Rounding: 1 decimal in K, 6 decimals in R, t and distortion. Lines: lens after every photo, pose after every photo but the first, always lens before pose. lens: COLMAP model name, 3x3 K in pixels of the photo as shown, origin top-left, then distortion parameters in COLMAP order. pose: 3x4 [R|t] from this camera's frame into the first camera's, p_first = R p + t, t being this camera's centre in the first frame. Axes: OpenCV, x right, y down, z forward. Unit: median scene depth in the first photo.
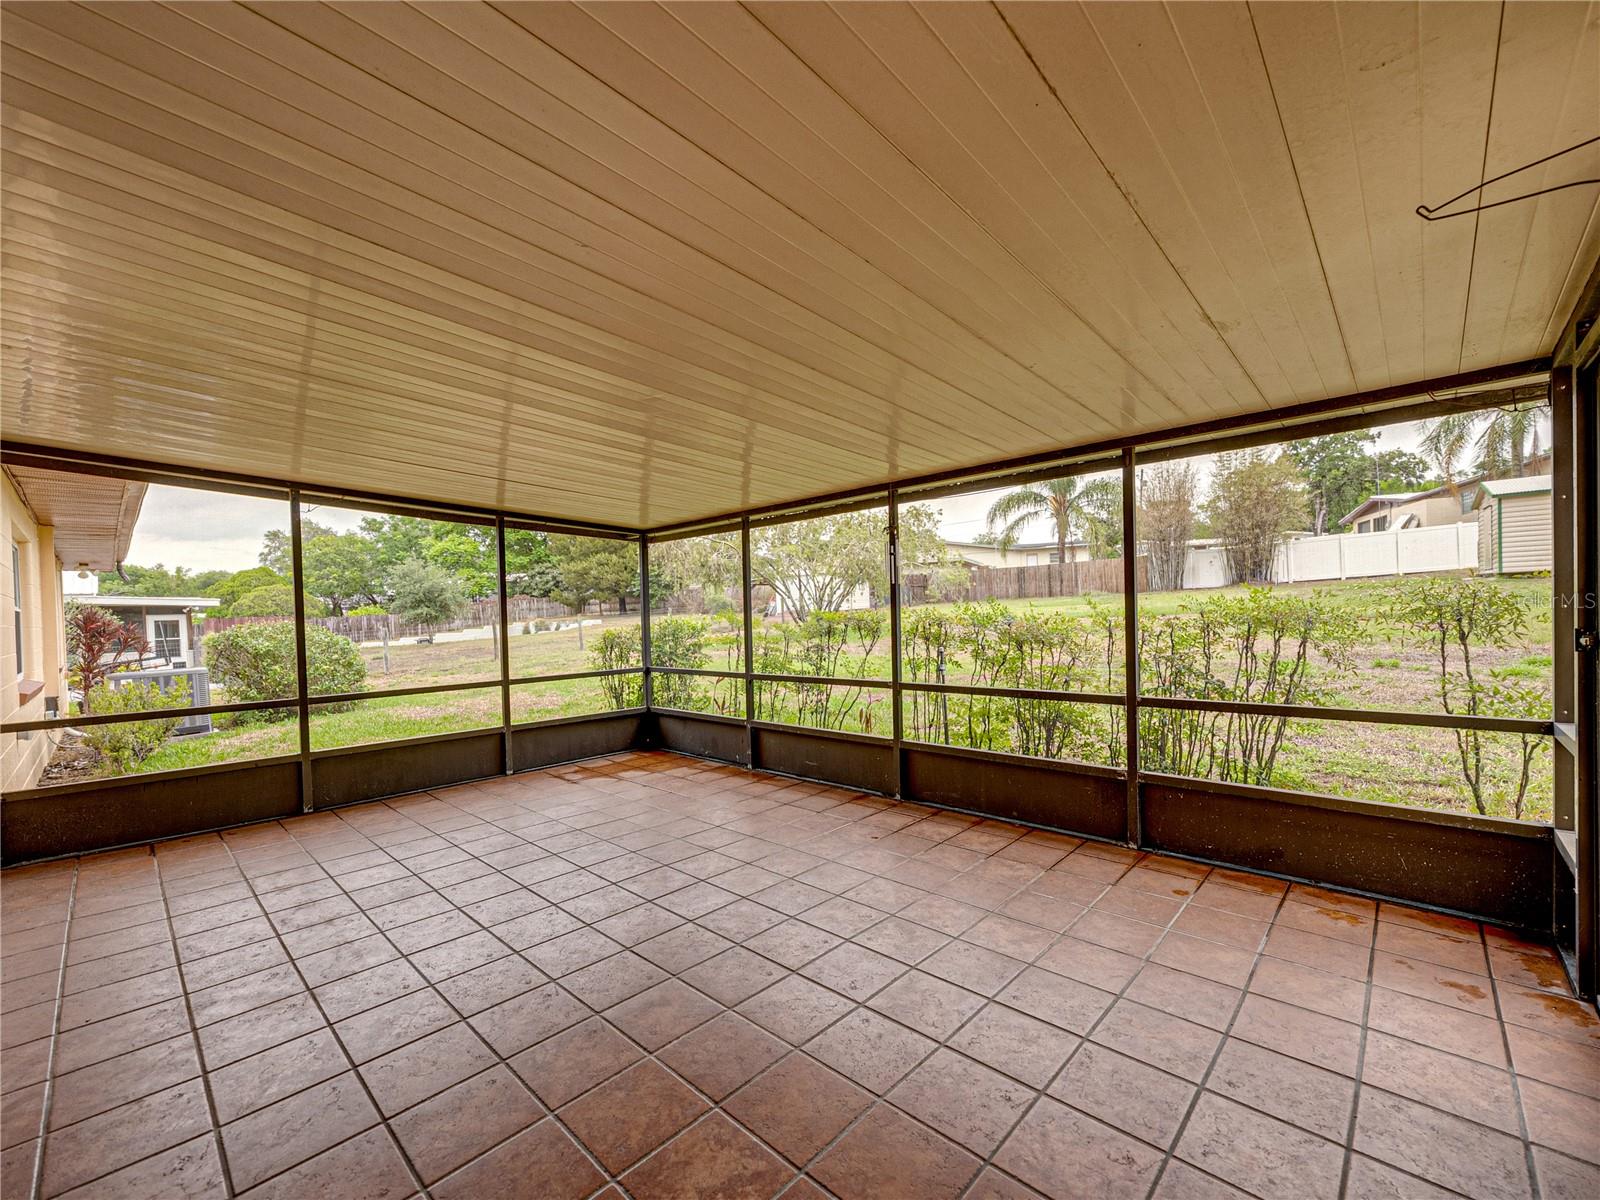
lens RADIAL K [[663.9, 0, 808.0], [0, 663.9, 668.4], [0, 0, 1]] dist [-0.003820, -0.000145]
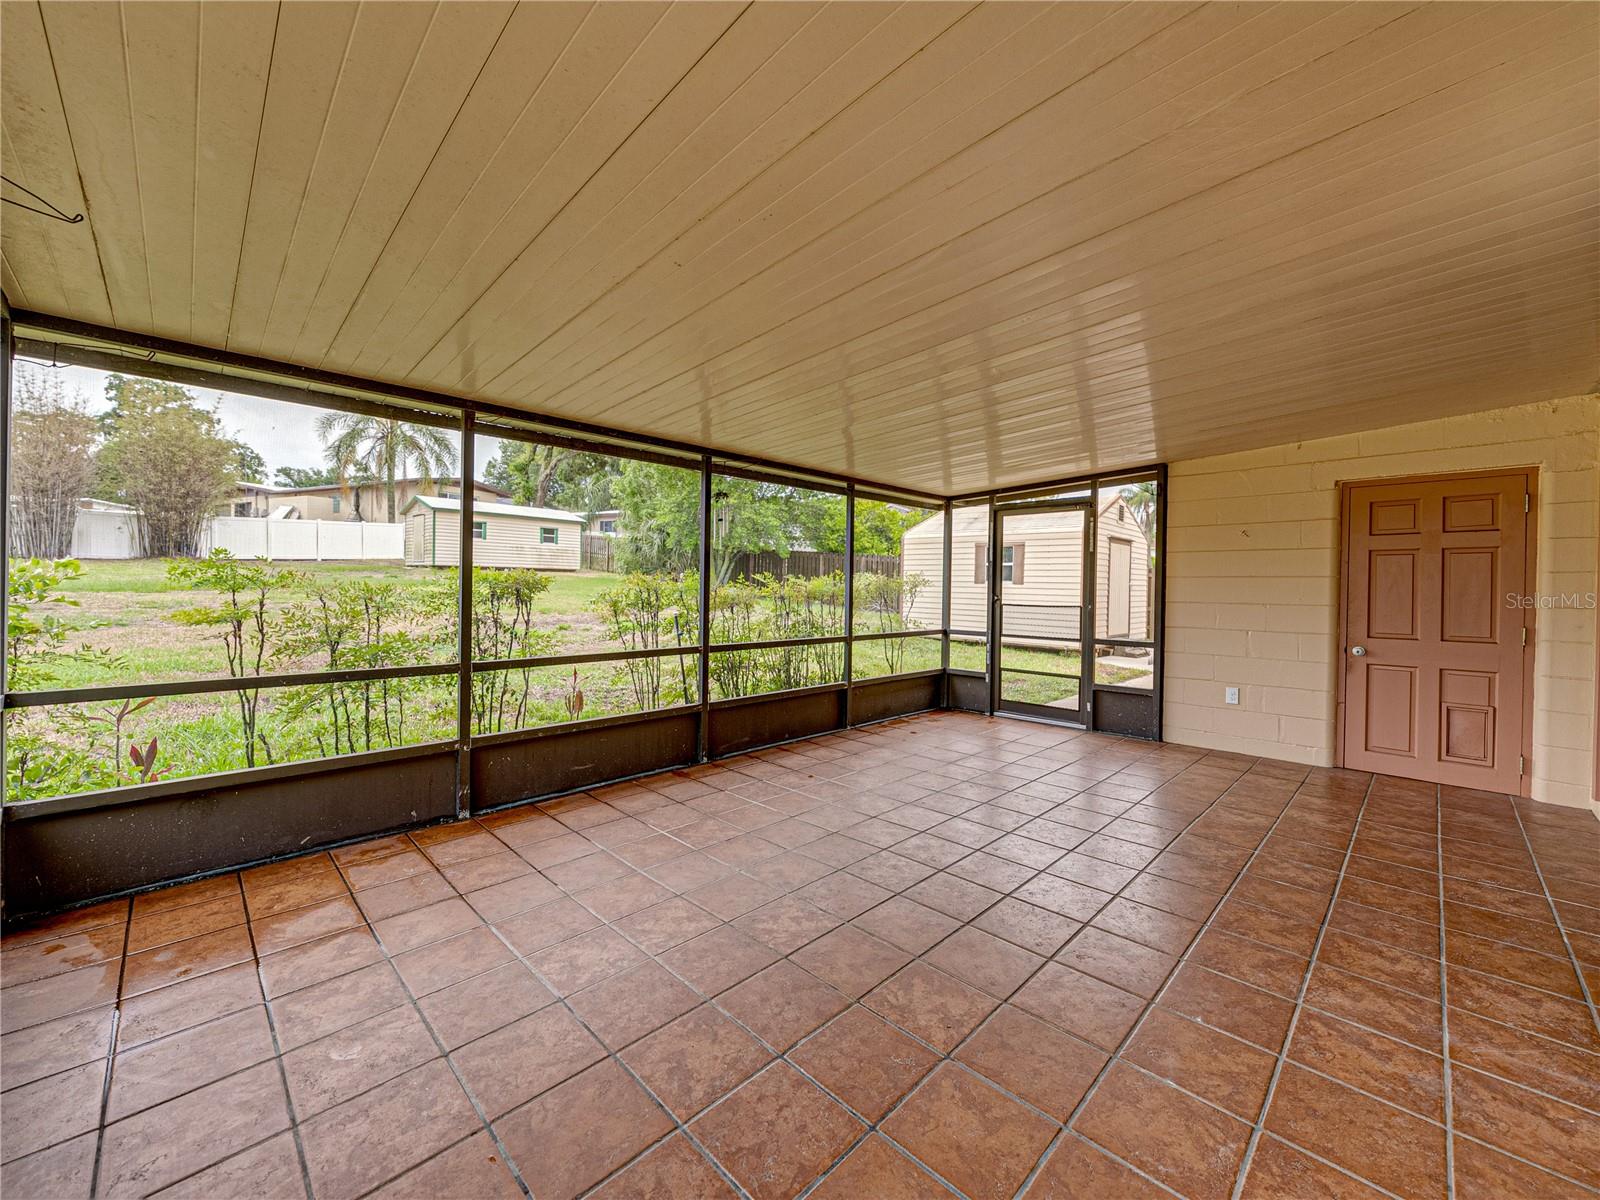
lens RADIAL K [[617.6, 0, 793.9], [0, 617.6, 596.2], [0, 0, 1]] dist [0.001306, -0.000023]
pose [[0.051113, 0.012319, 0.998617, -0.684940], [0.067319, 0.997607, -0.015752, -0.028237], [-0.996421, 0.068031, 0.050161, 0.677537]]
